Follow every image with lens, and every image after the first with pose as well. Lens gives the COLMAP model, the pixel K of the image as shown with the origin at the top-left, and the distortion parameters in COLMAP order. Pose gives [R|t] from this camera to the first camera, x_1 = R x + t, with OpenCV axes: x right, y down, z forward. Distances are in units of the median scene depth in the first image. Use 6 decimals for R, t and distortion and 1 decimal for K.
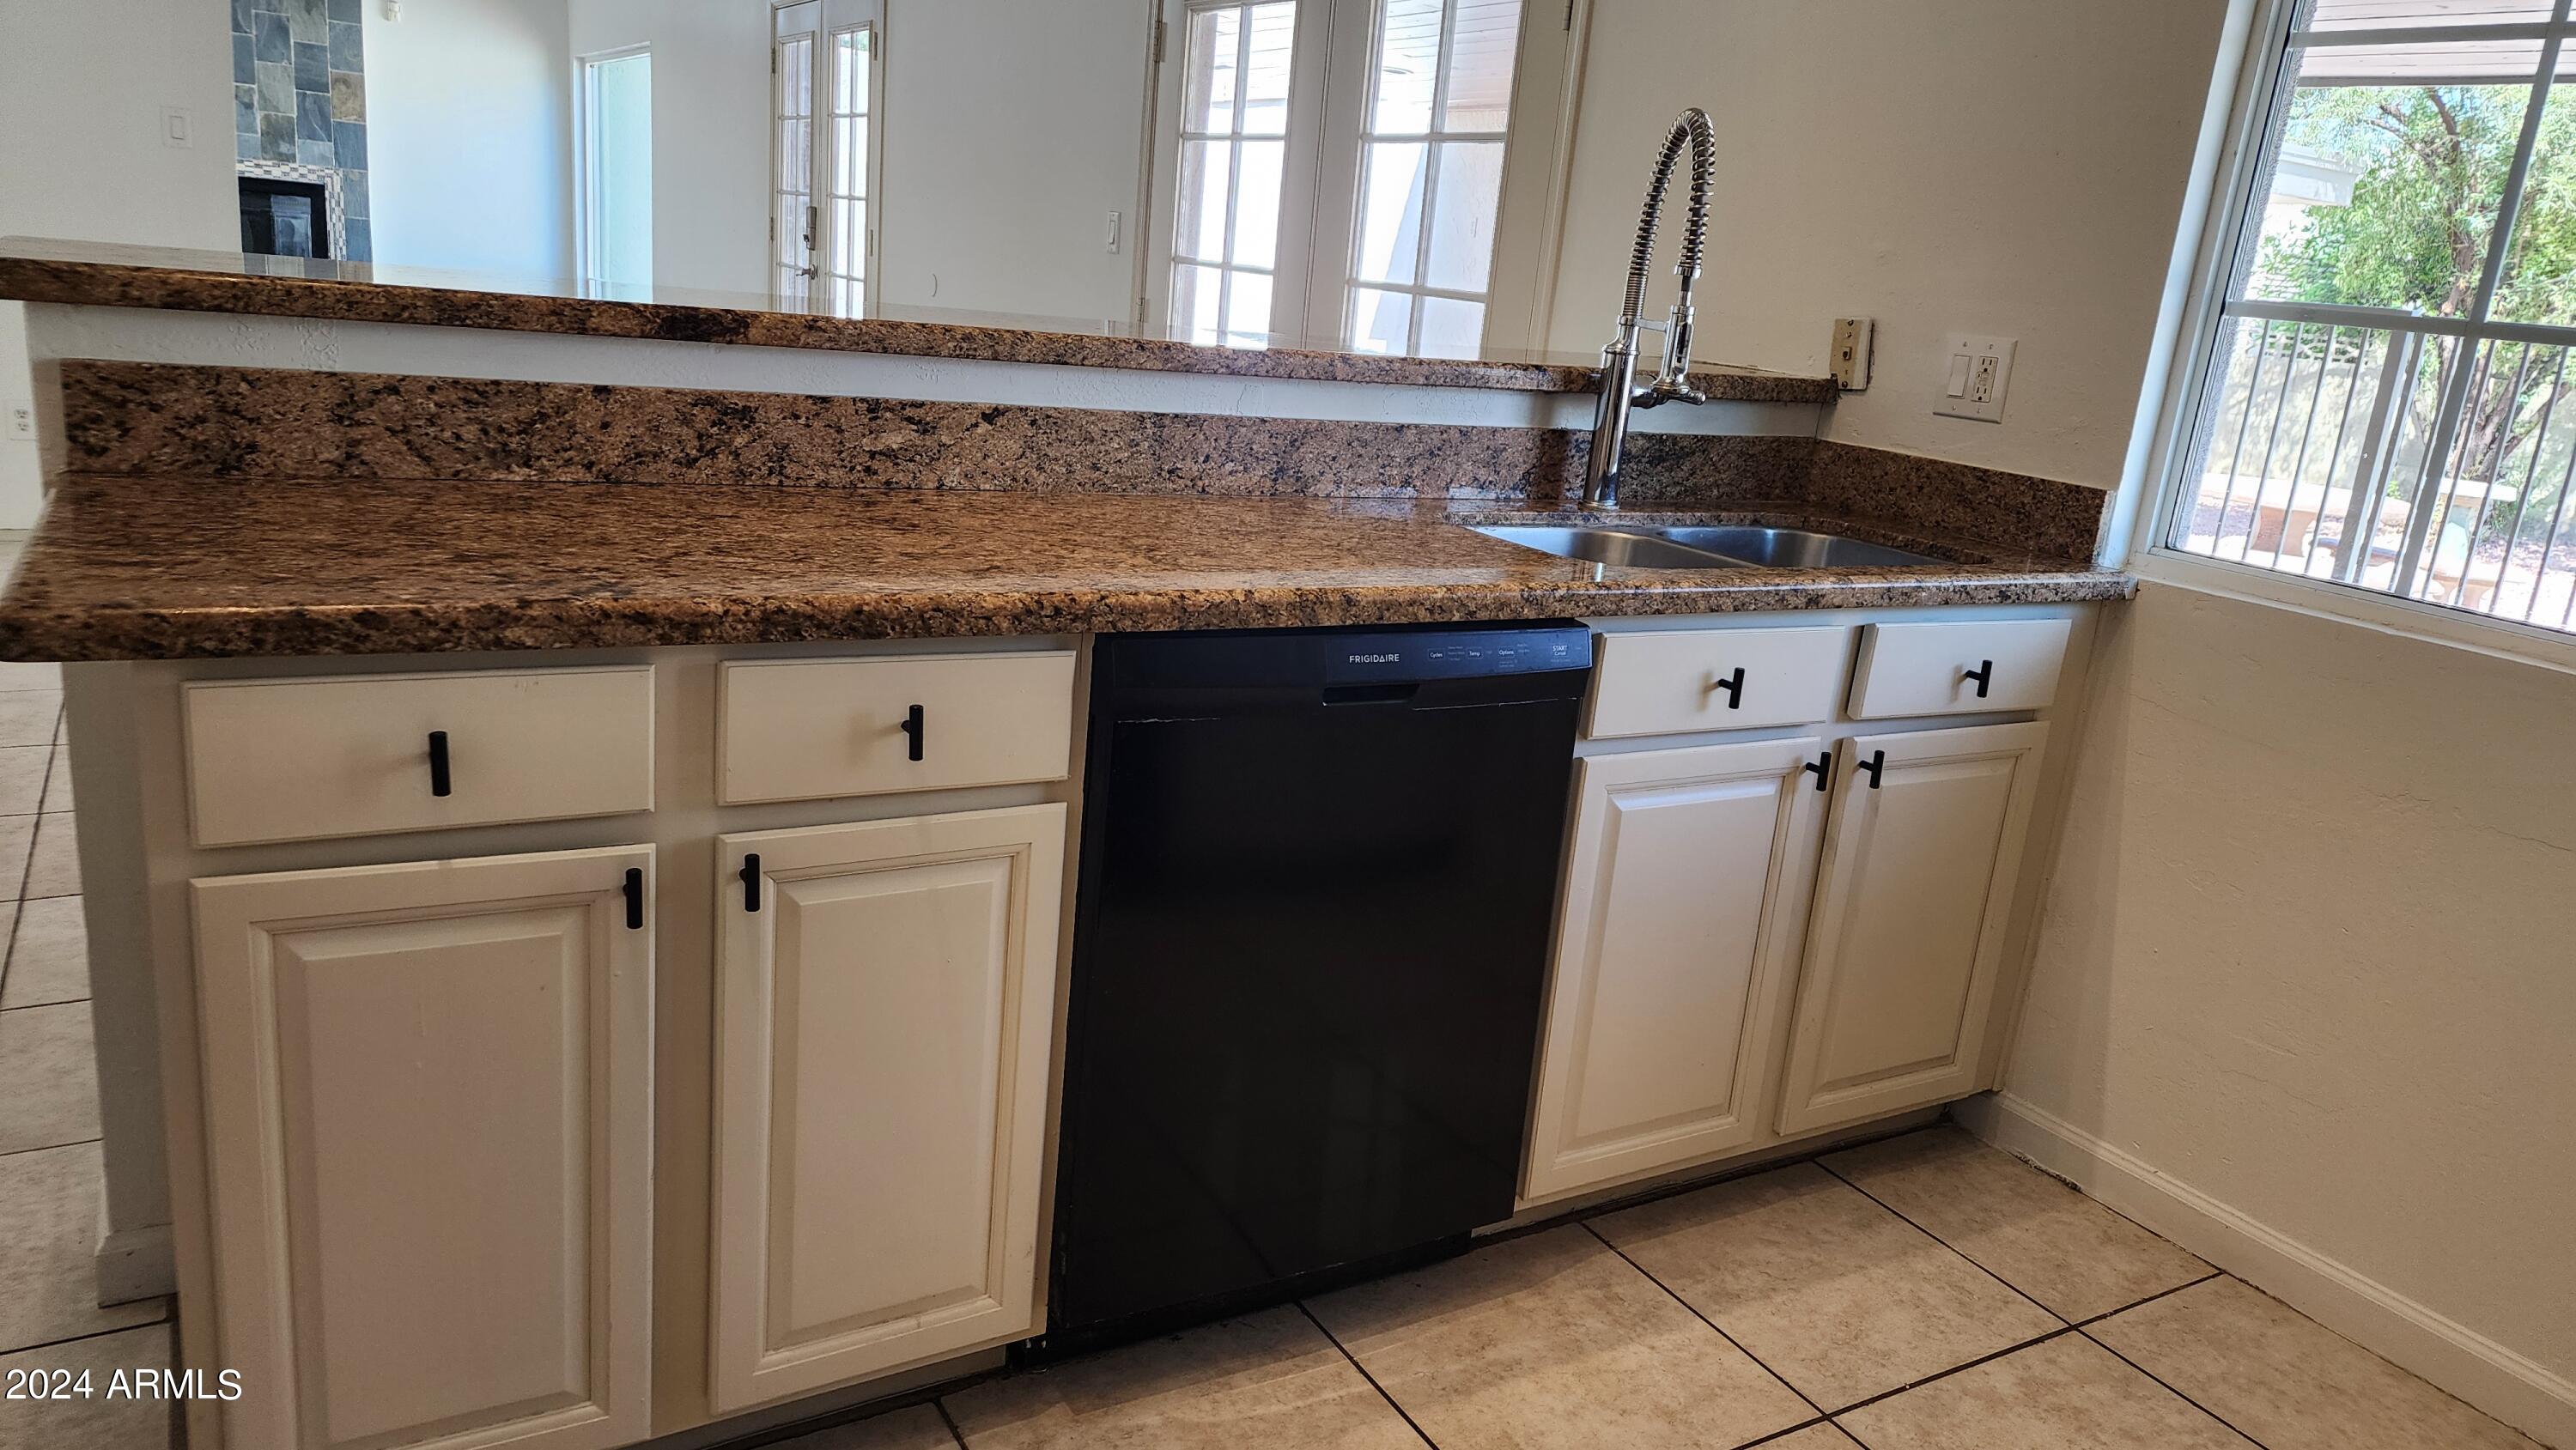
lens RADIAL K [[1761.9, 0, 1306.4], [0, 1761.9, 702.3], [0, 0, 1]] dist [0.069756, -0.043435]
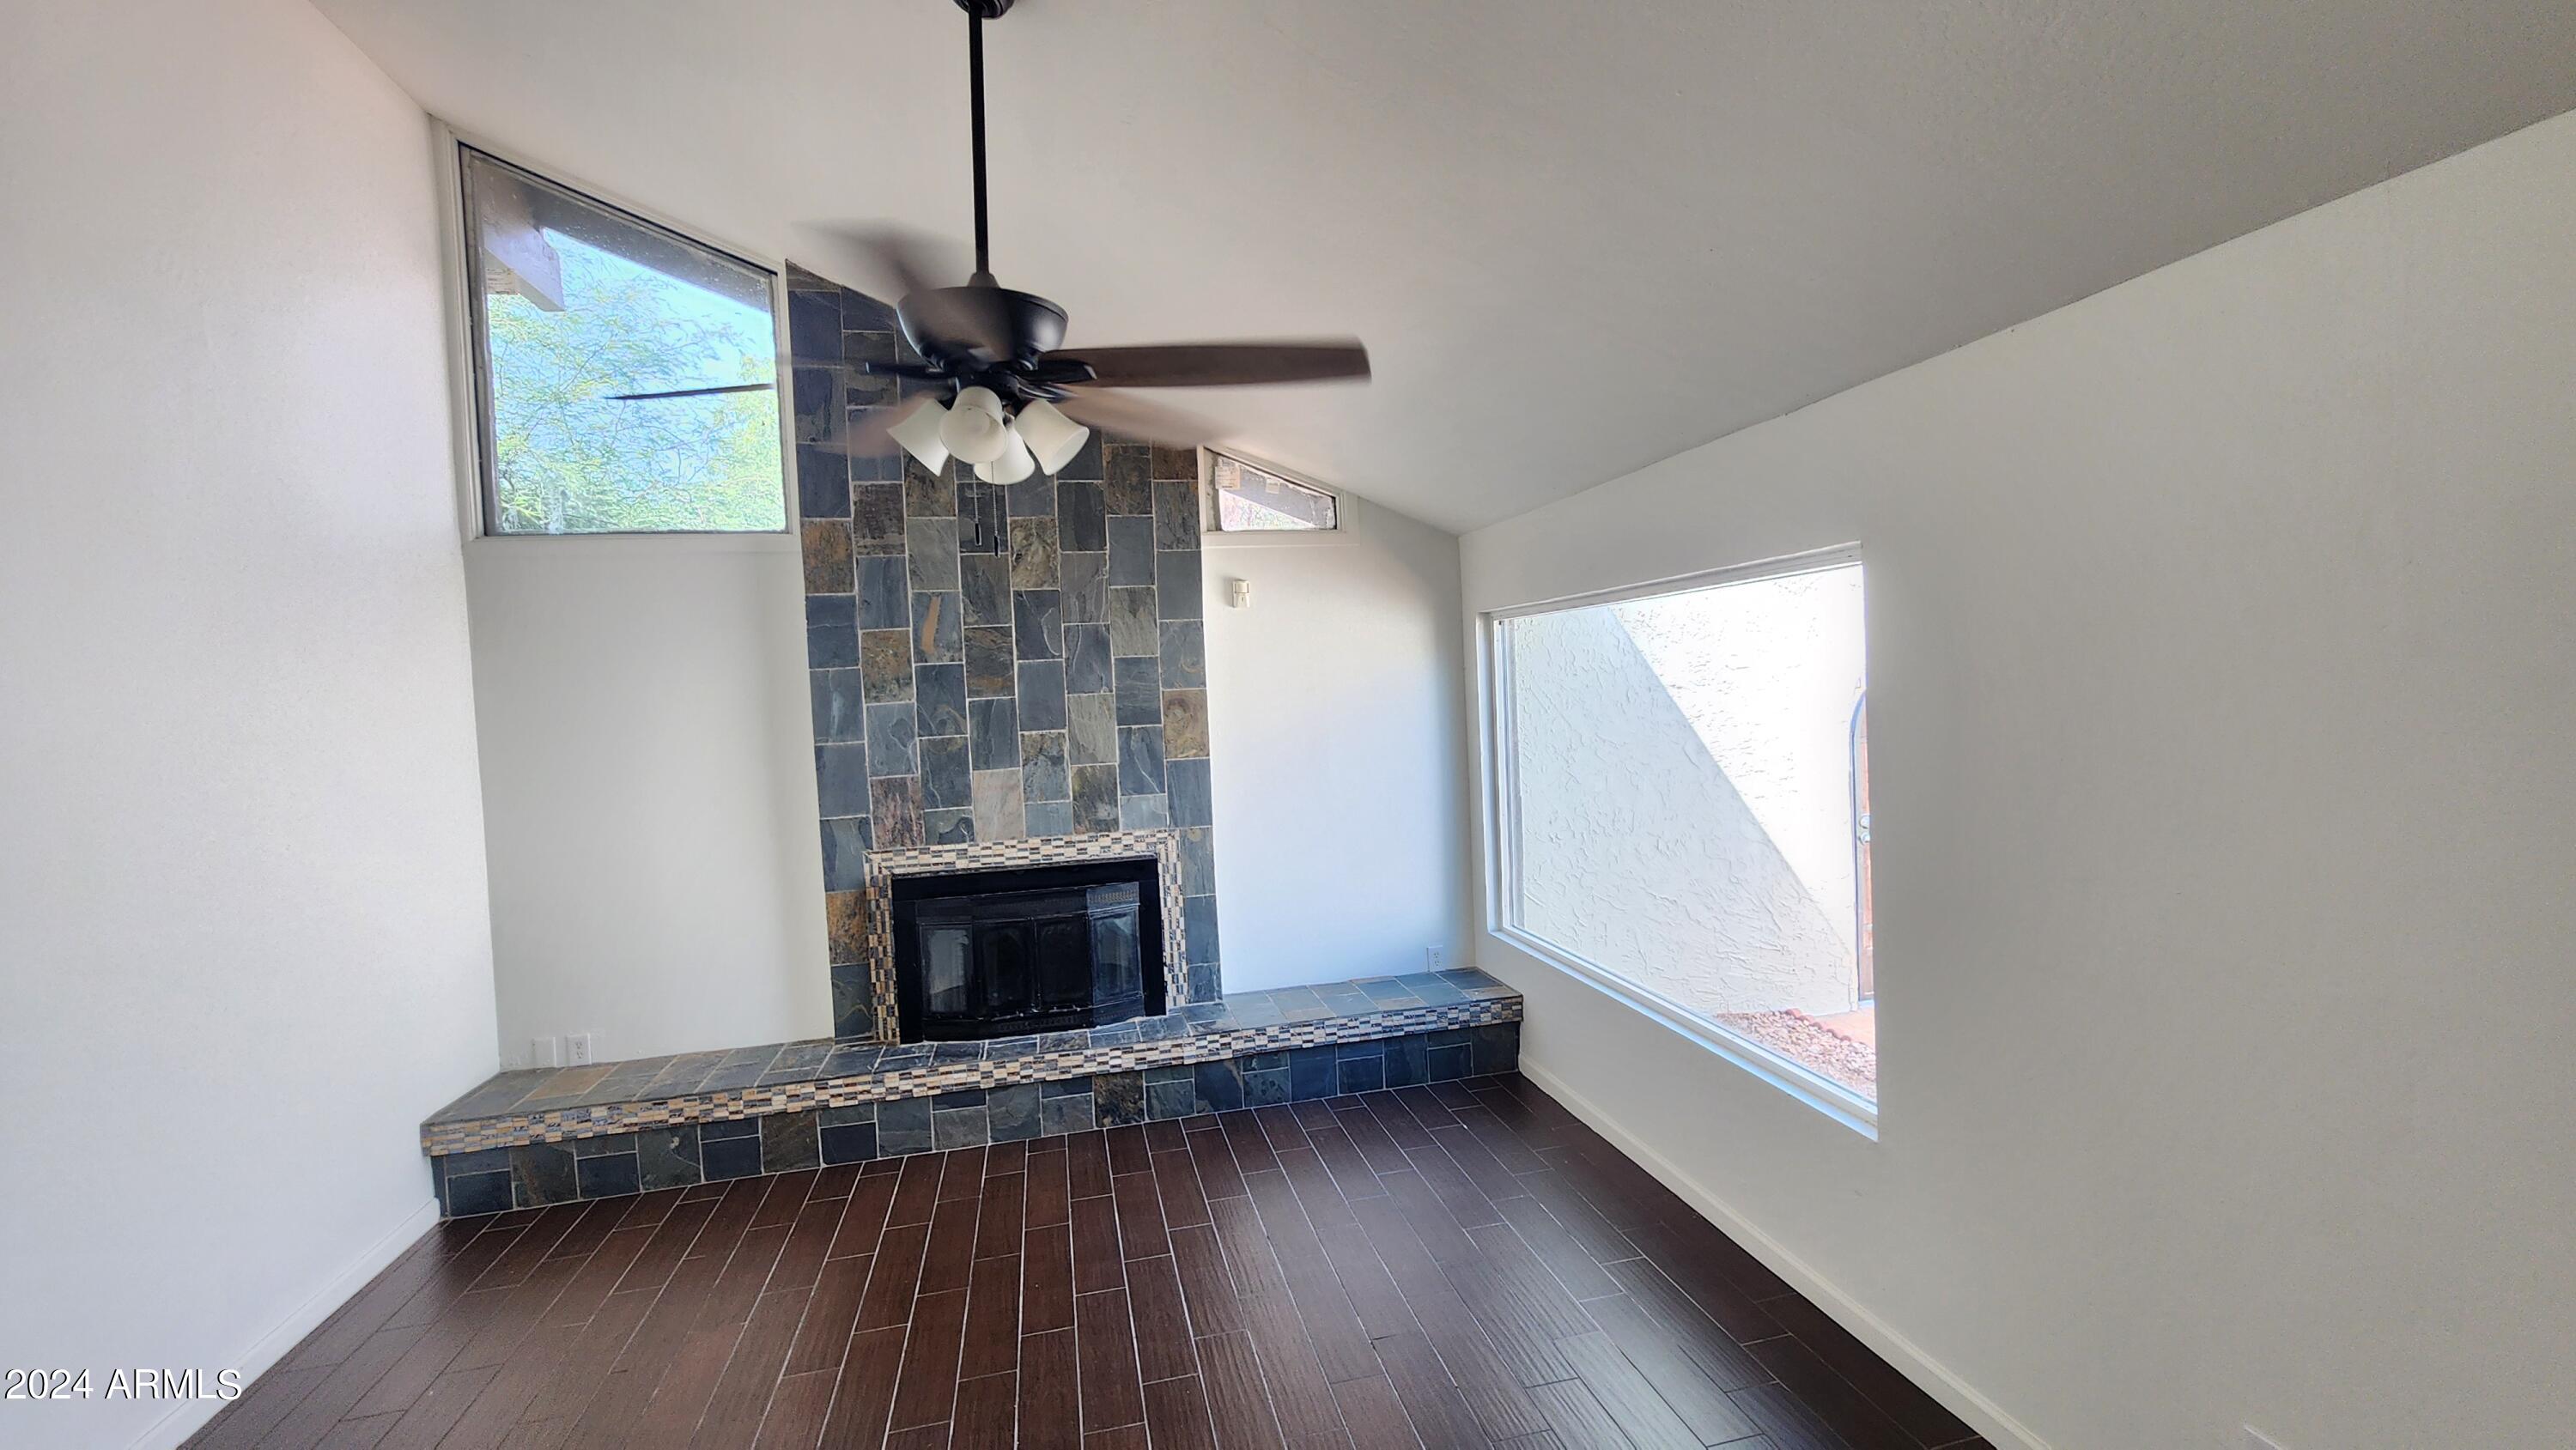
lens RADIAL K [[1064.4, 0, 1292.9], [0, 1064.4, 726.5], [0, 0, 1]] dist [-0.001830, 0.000332]
pose [[0.941406, -0.126856, -0.312511, -1.770839], [0.053979, 0.971296, -0.231669, -1.152047], [0.332929, 0.201225, 0.921231, 3.091761]]
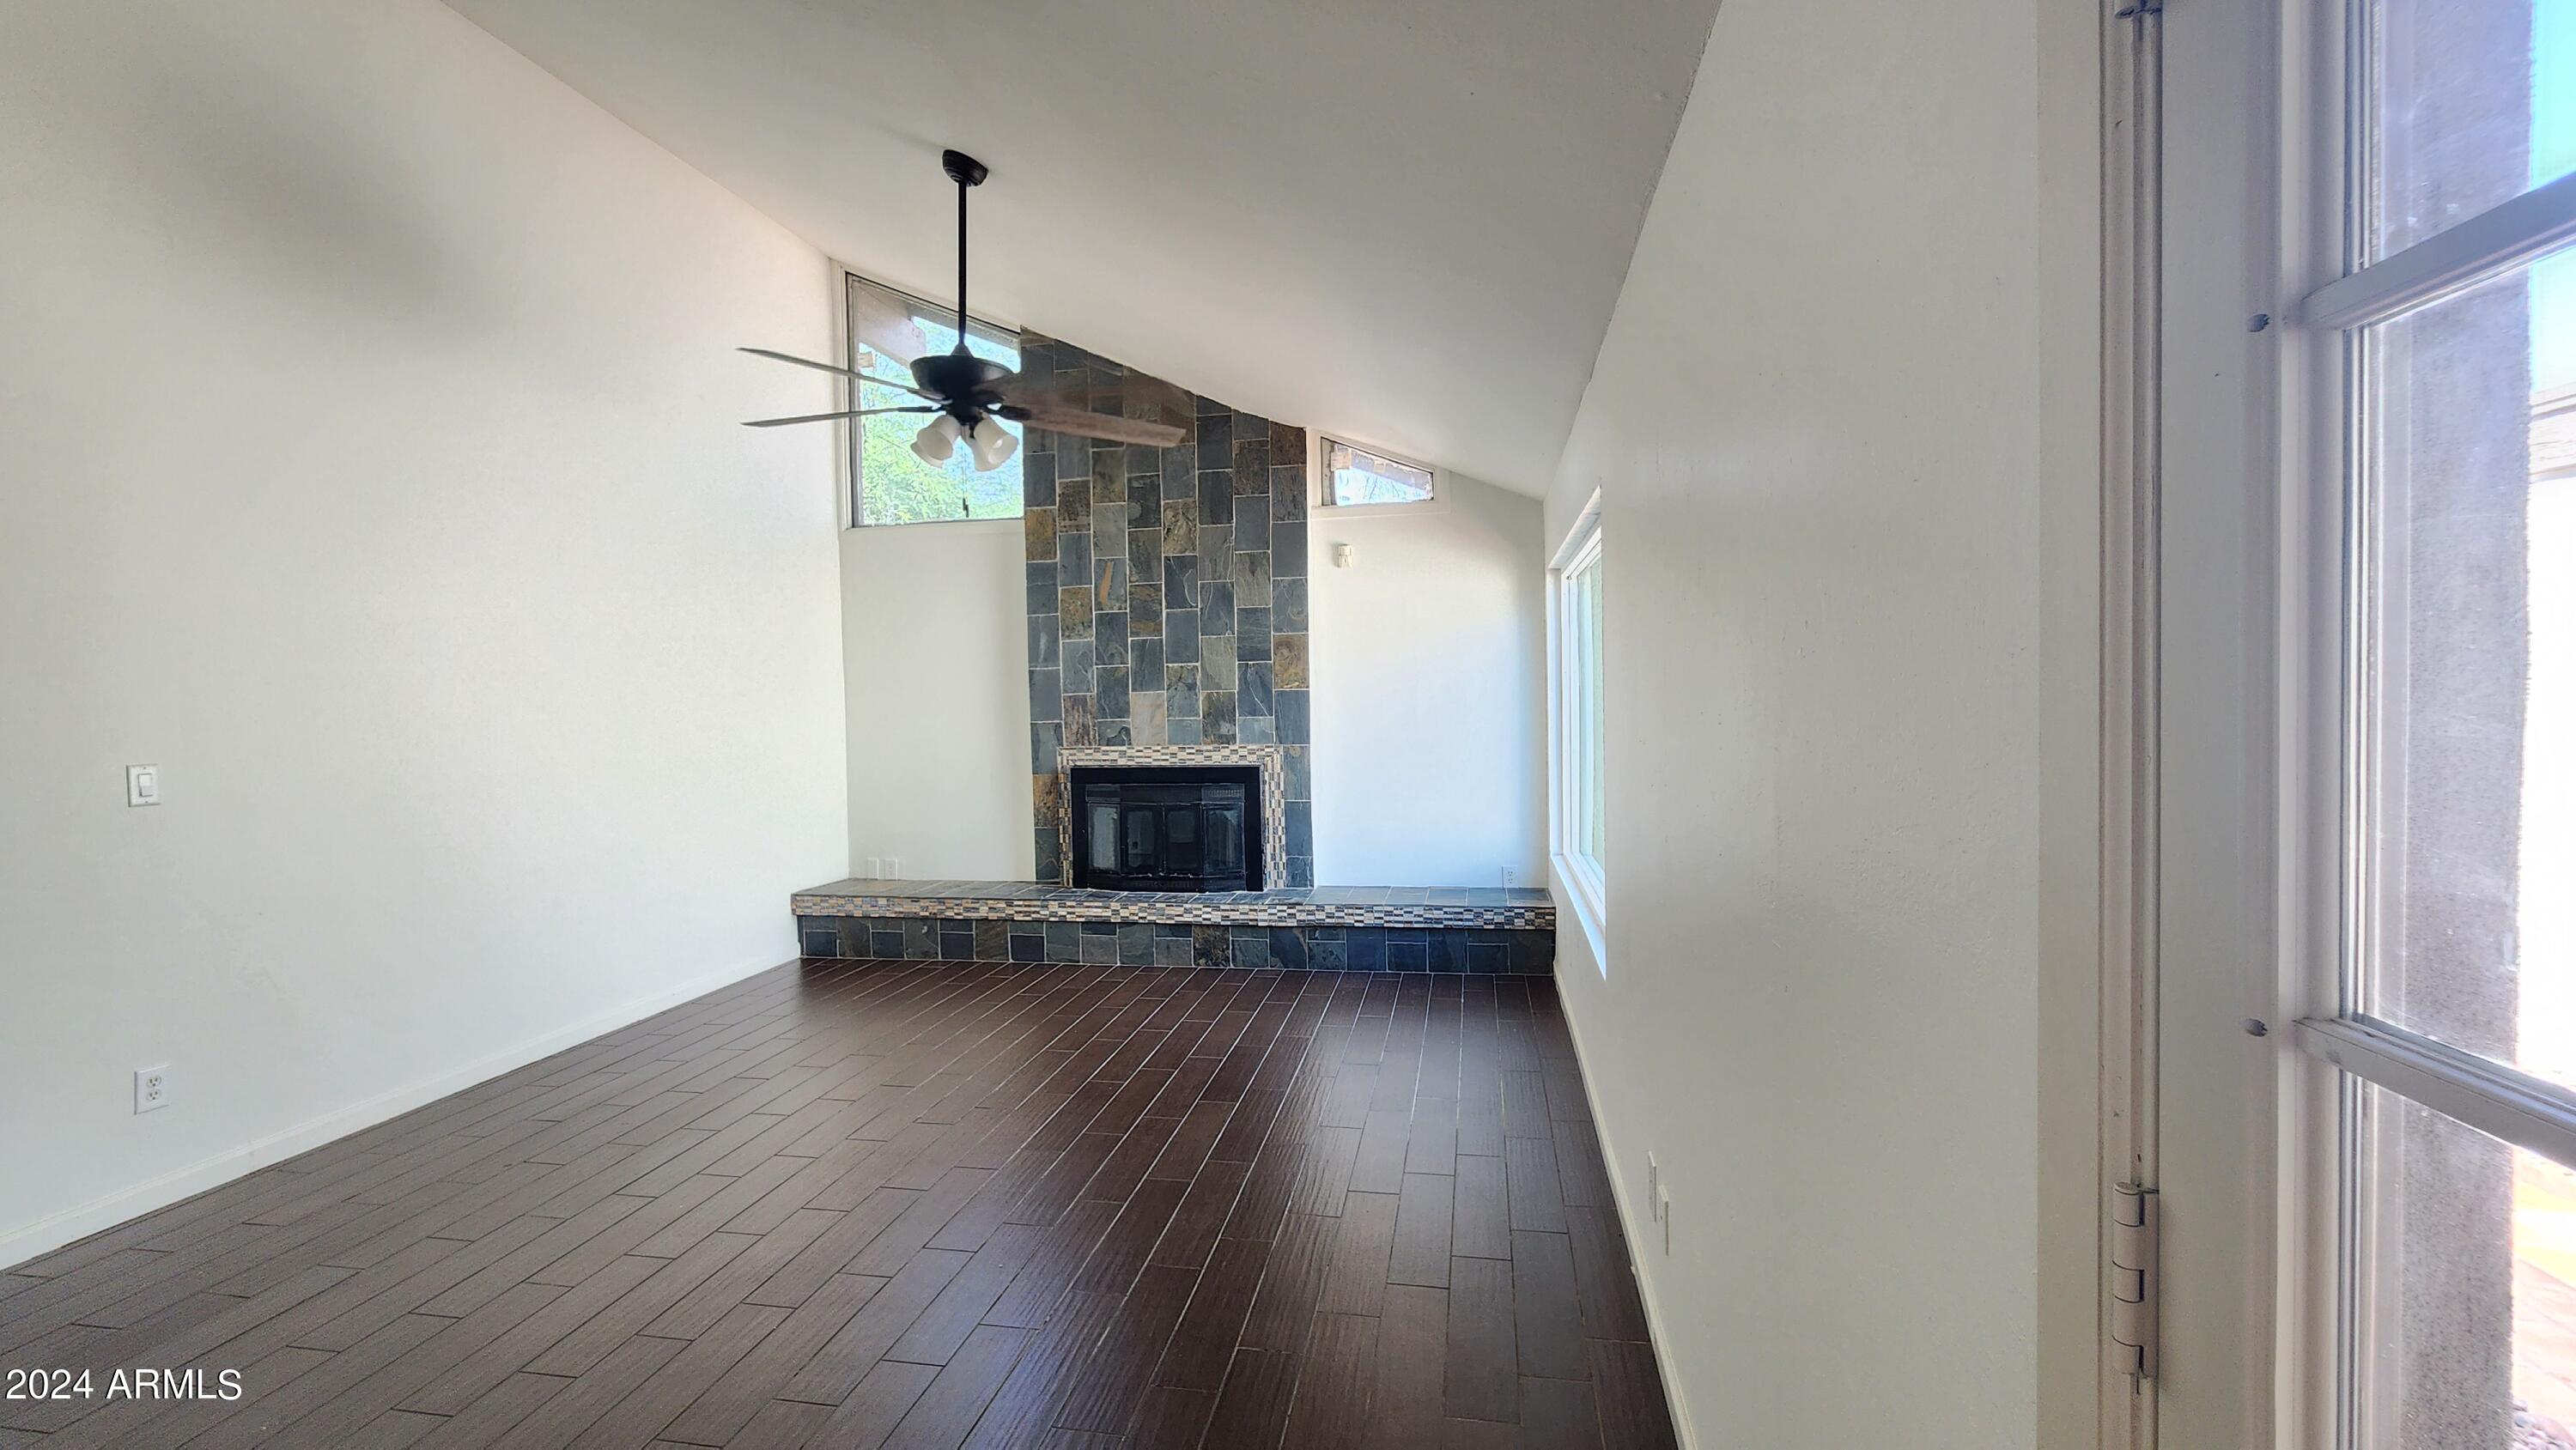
lens RADIAL K [[1064.4, 0, 1294.3], [0, 1064.4, 725.8], [0, 0, 1]] dist [-0.001830, 0.000332]
pose [[0.744080, -0.090907, -0.661877, -0.992730], [-0.077516, 0.972261, -0.220681, -0.948998], [0.663578, 0.215511, 0.716393, 3.122330]]
